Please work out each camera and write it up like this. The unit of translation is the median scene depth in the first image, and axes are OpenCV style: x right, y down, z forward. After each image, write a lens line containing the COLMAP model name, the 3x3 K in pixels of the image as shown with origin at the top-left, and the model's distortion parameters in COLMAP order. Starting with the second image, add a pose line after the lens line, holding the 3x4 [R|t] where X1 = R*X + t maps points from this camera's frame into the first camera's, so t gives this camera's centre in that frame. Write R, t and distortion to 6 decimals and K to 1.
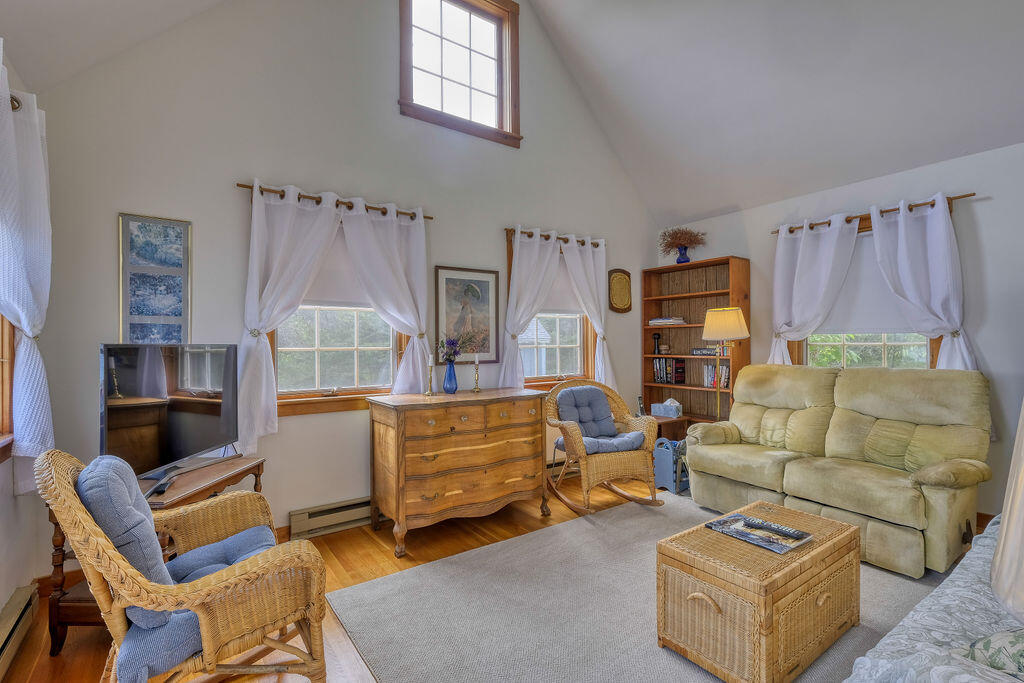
lens RADIAL K [[466.4, 0, 511.5], [0, 466.4, 338.8], [0, 0, 1]] dist [0.000129, -0.000057]
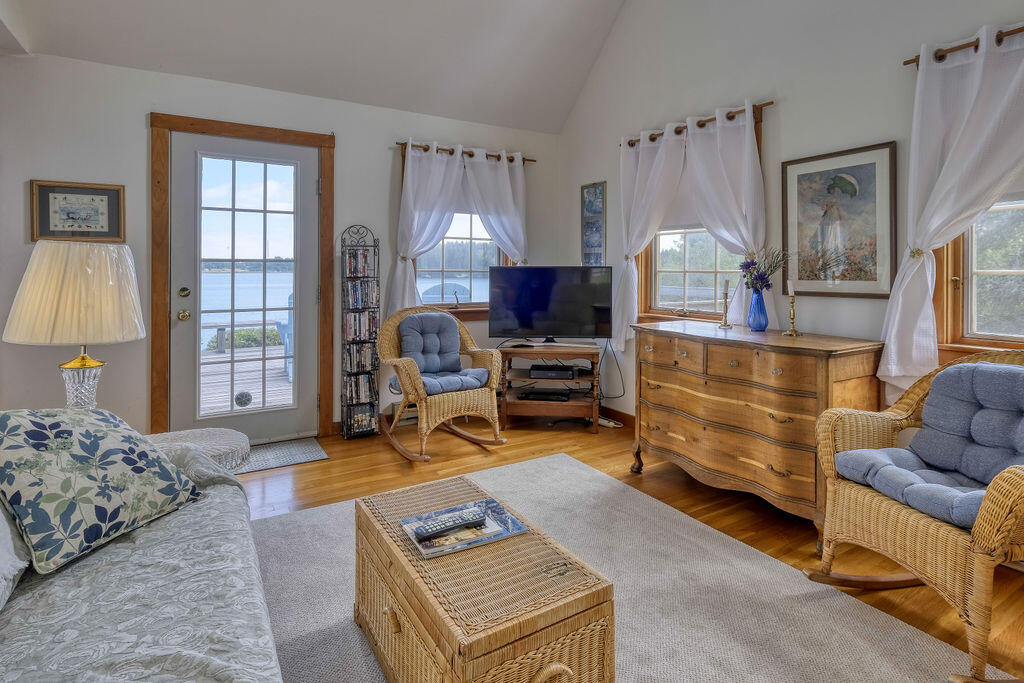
lens RADIAL K [[527.2, 0, 510.2], [0, 527.2, 273.8], [0, 0, 1]] dist [-0.000233, -0.000010]
pose [[-0.078448, 0.013806, -0.996823, 0.826792], [0.007562, 0.999884, 0.013254, 0.009315], [0.996890, -0.006498, -0.078543, 0.719863]]
